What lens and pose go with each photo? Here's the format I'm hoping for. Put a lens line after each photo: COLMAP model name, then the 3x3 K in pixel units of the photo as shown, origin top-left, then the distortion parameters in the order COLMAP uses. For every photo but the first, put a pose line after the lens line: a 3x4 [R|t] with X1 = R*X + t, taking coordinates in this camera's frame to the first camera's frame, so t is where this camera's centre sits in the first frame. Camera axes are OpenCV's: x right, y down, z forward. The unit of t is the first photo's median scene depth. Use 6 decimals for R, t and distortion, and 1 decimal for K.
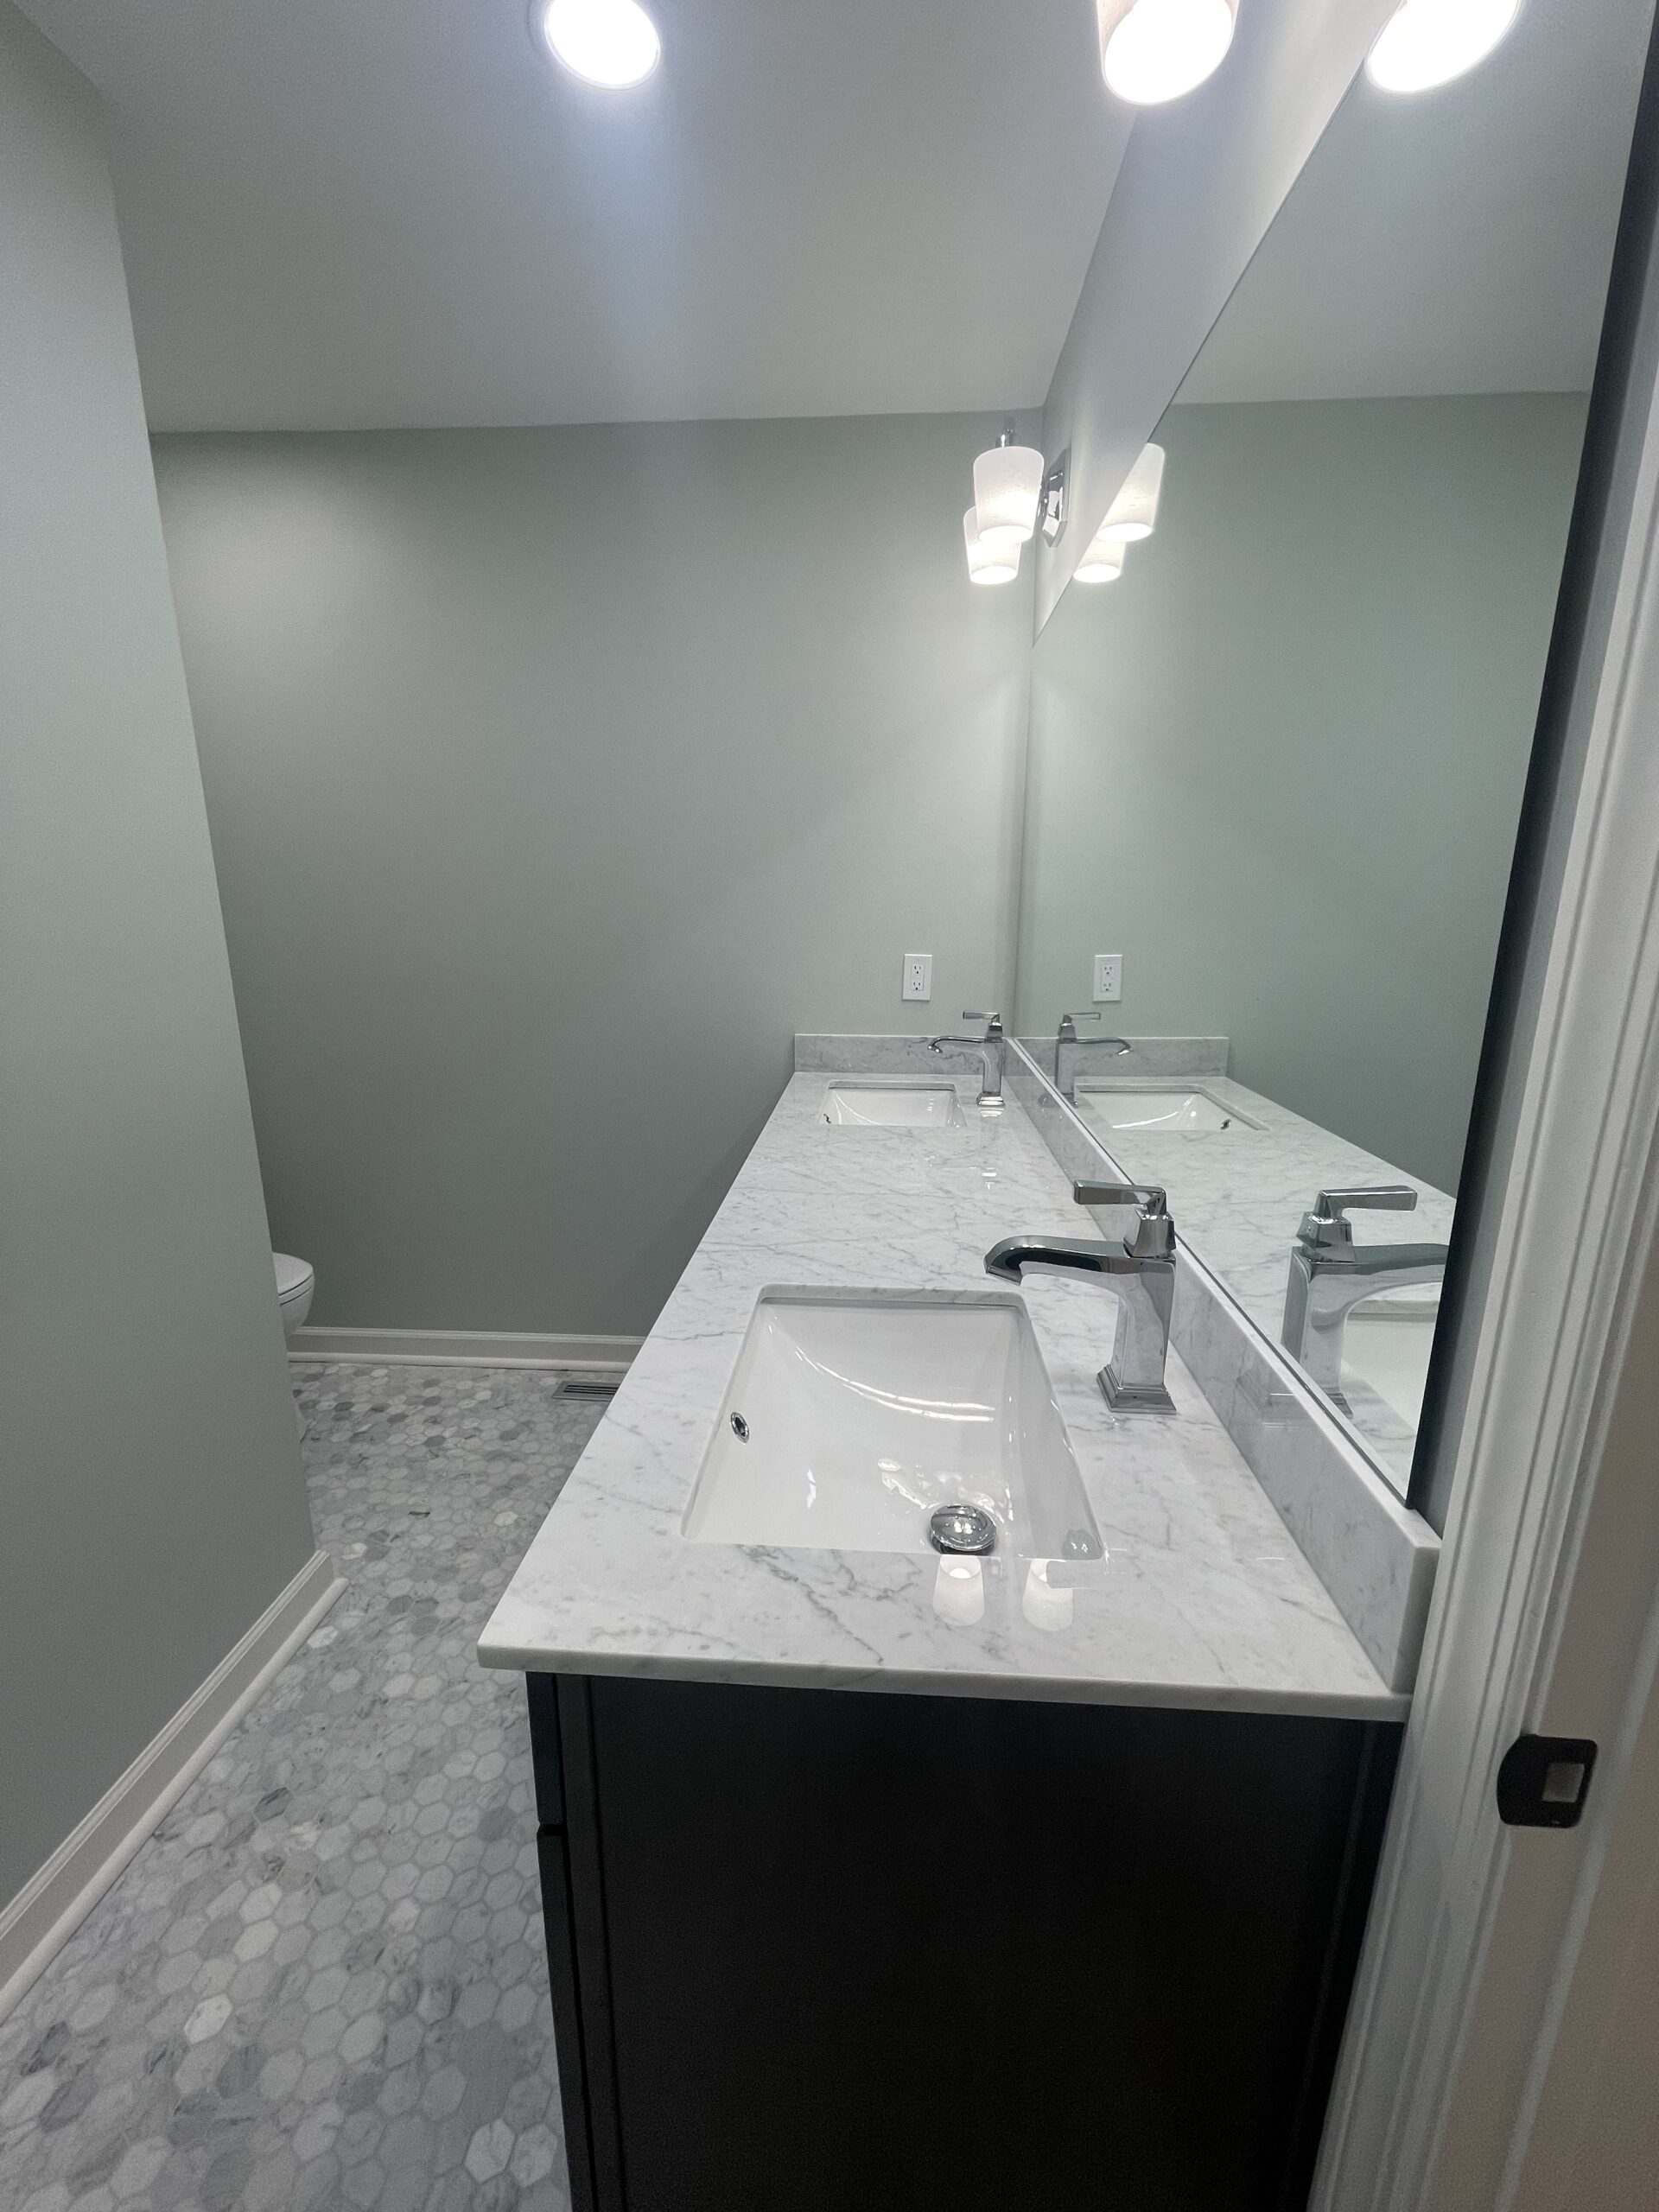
lens RADIAL K [[885.5, 0, 829.5], [0, 885.5, 1106.0], [0, 0, 1]] dist [0.015754, -0.006729]
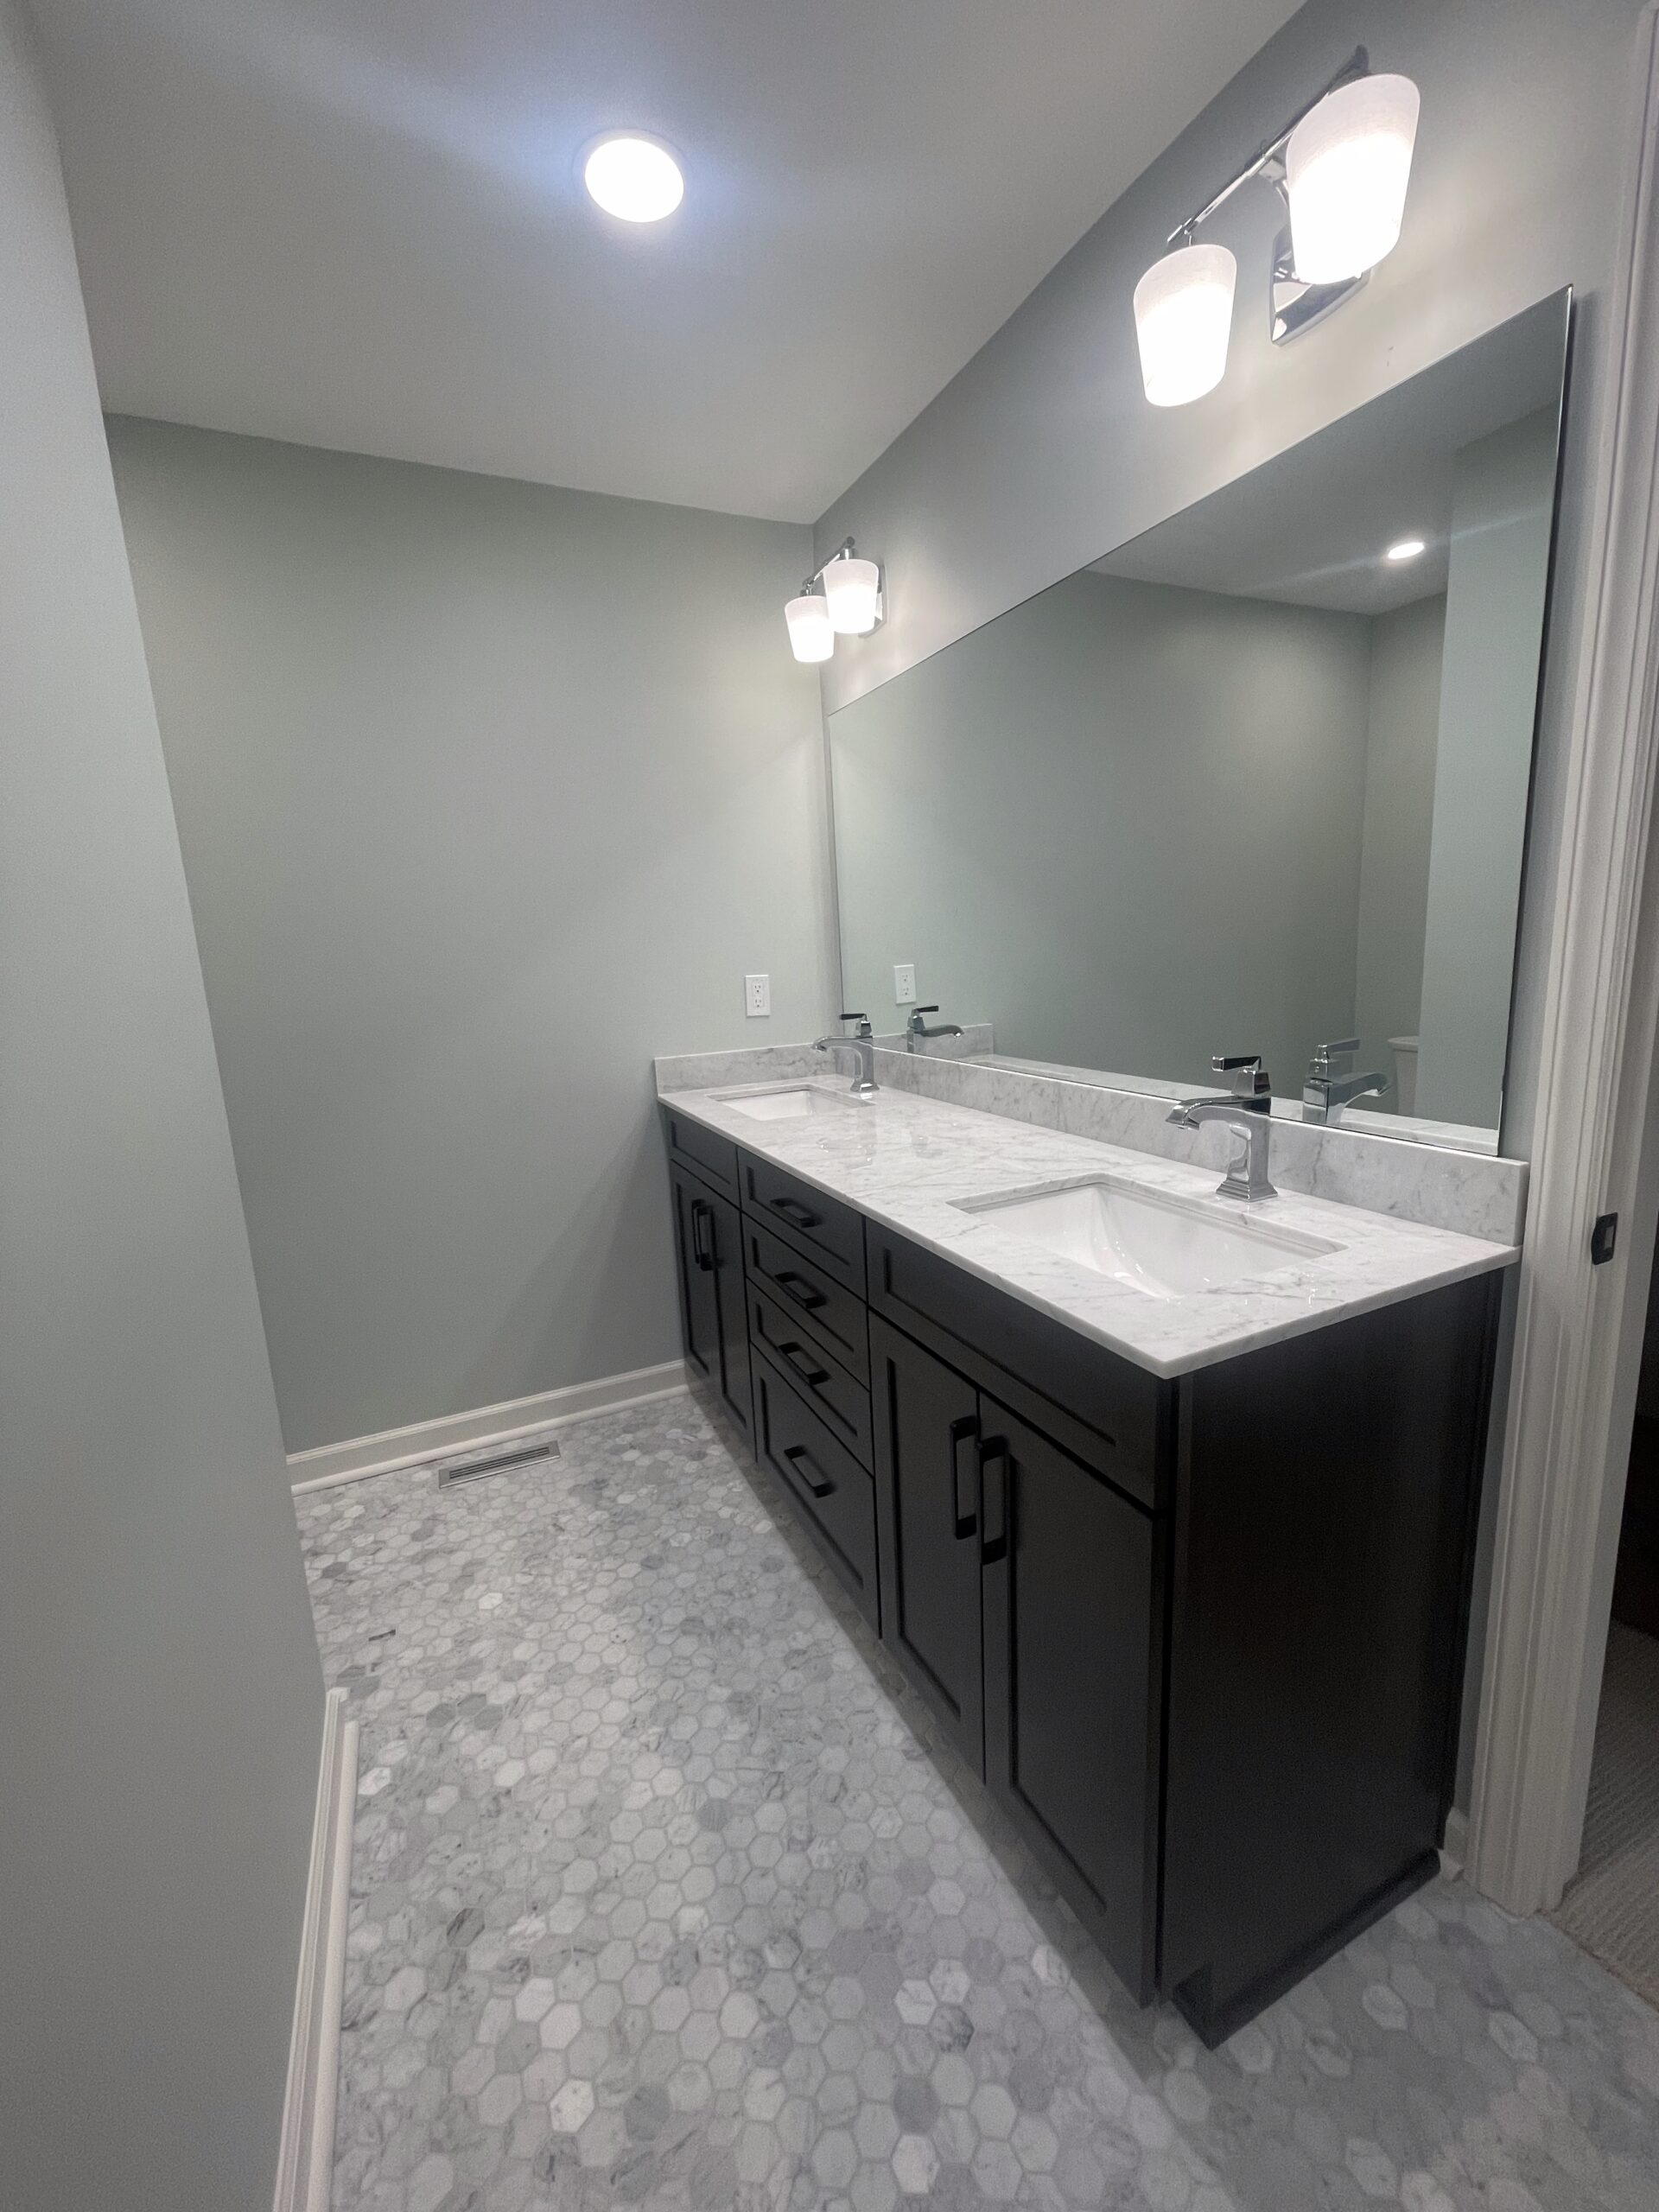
lens RADIAL K [[890.6, 0, 829.5], [0, 890.6, 1106.0], [0, 0, 1]] dist [0.033209, -0.013112]
pose [[0.870925, -0.130356, 0.473811, -0.652803], [0.160007, 0.986857, -0.022606, 0.057514], [-0.464636, 0.095501, 0.880337, -0.039983]]
